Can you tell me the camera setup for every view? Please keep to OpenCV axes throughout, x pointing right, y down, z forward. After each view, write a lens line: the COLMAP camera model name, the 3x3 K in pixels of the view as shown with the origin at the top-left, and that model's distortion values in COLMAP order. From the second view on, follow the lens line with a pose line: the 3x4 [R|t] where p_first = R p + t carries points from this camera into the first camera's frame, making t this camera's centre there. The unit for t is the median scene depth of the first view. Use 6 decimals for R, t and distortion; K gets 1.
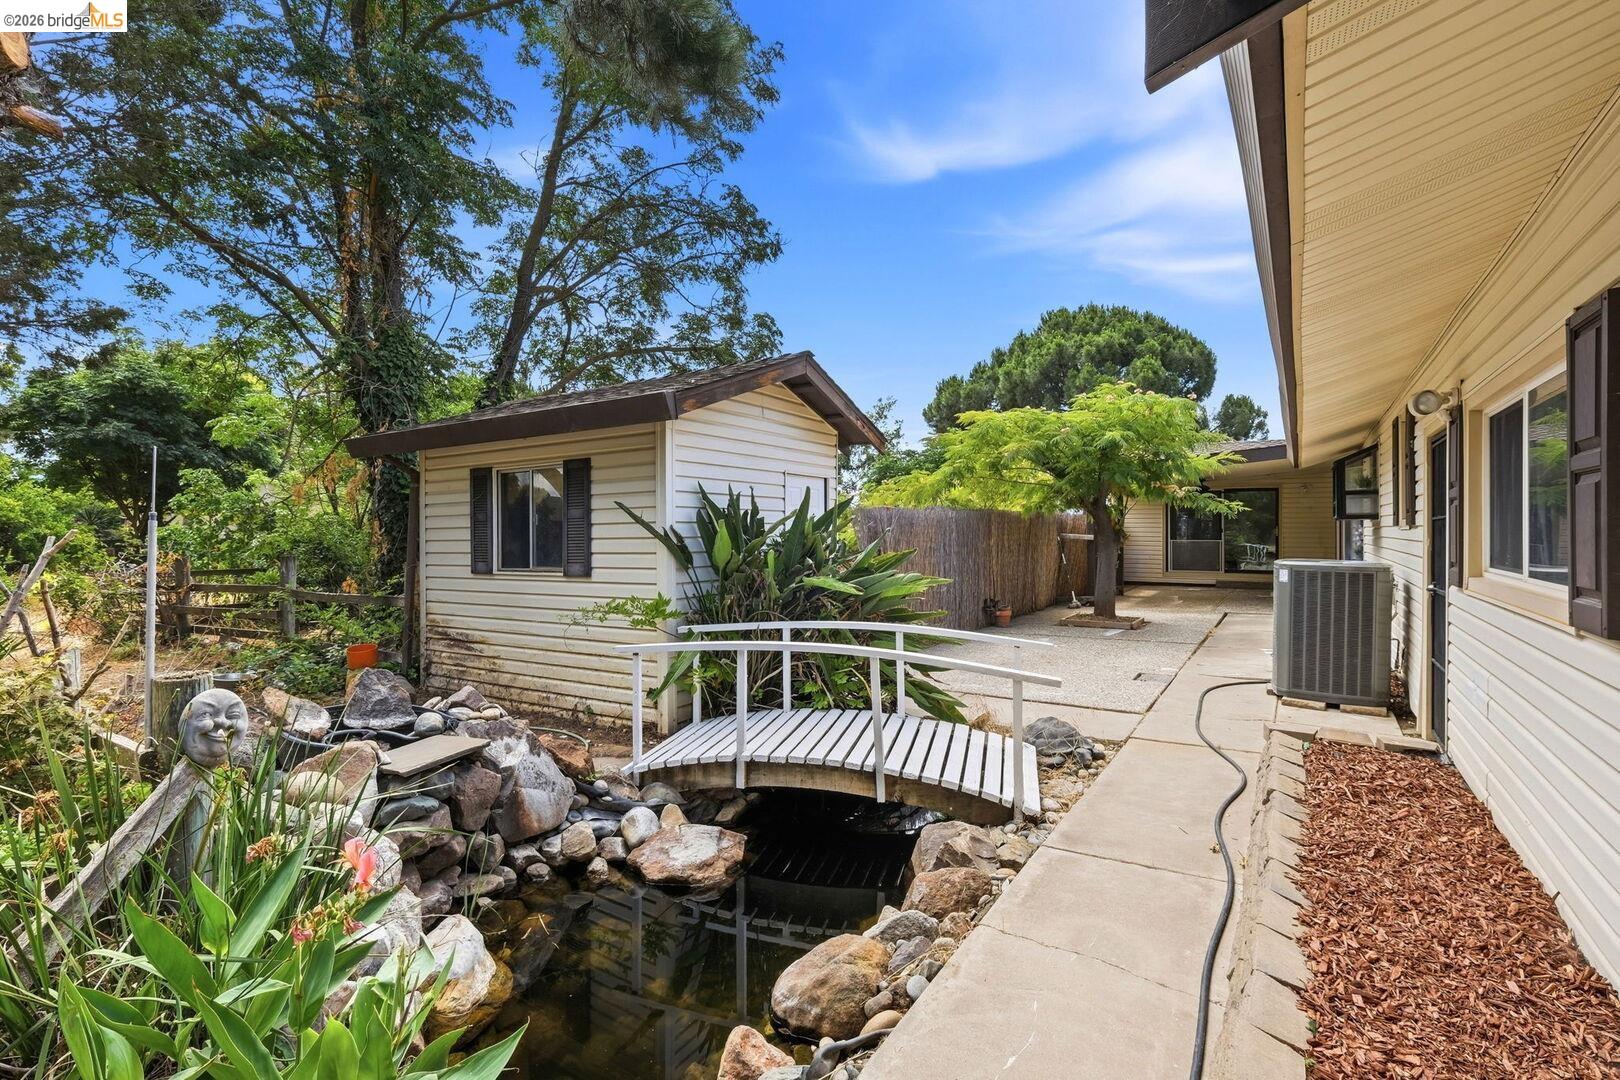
lens RADIAL K [[748.1, 0, 812.3], [0, 748.1, 531.2], [0, 0, 1]] dist [-0.002635, 0.000462]
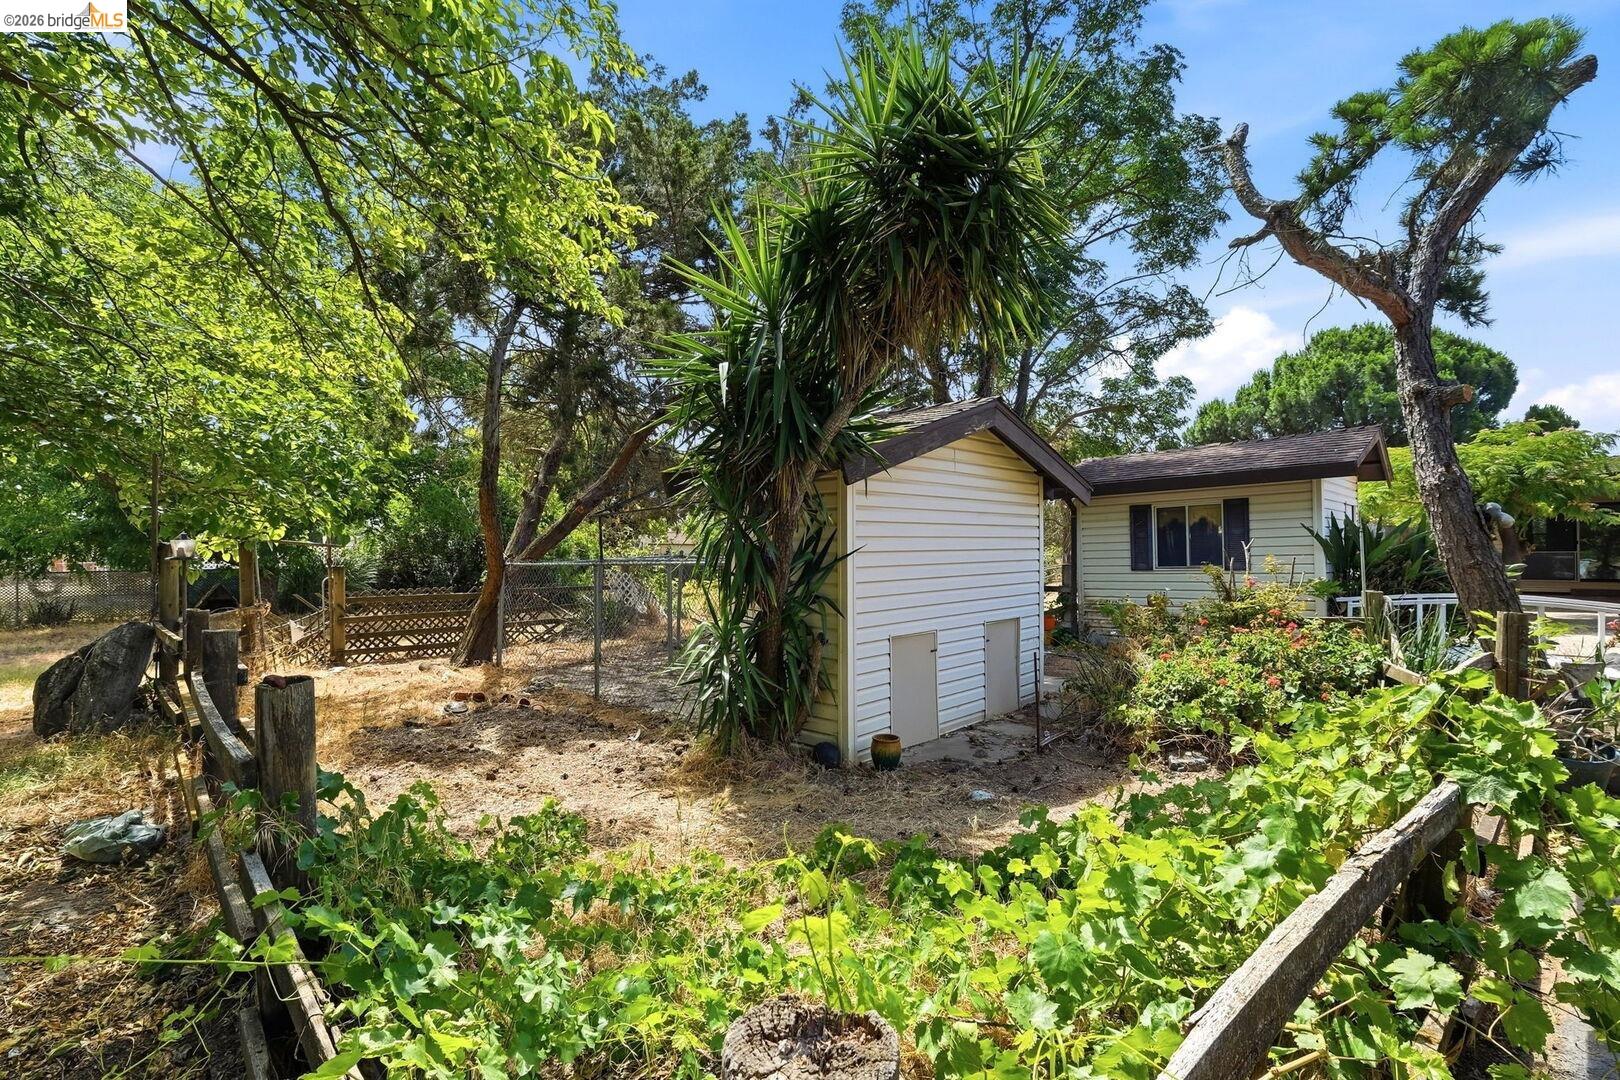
lens RADIAL K [[748.1, 0, 813.0], [0, 748.1, 546.9], [0, 0, 1]] dist [-0.002635, 0.000462]
pose [[0.978094, -0.012228, -0.207806, -0.162712], [0.010149, 0.999887, -0.011068, 0.003297], [0.207918, 0.008717, 0.978107, -0.146406]]
